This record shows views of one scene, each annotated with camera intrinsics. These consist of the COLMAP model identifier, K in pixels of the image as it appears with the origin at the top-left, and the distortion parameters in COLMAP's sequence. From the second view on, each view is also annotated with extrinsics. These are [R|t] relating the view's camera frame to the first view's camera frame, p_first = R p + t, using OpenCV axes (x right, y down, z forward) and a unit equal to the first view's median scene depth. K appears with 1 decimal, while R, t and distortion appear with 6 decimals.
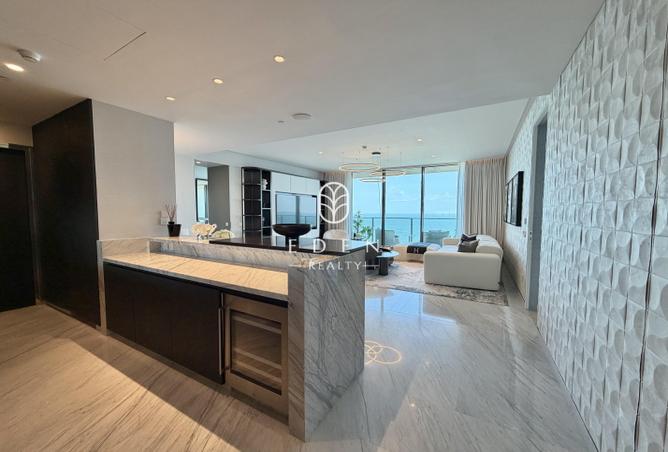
lens RADIAL K [[266.2, 0, 321.9], [0, 266.2, 224.0], [0, 0, 1]] dist [0.000296, 0.000242]
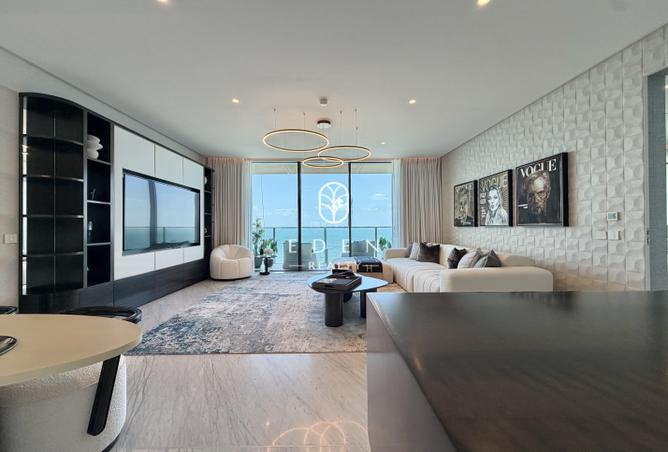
lens RADIAL K [[266.2, 0, 321.9], [0, 266.2, 224.0], [0, 0, 1]] dist [0.000296, 0.000242]
pose [[0.852859, 0.003316, 0.522131, -0.122339], [0.026531, 0.998413, -0.049676, 0.009763], [-0.521467, 0.056220, 0.851417, 0.428698]]
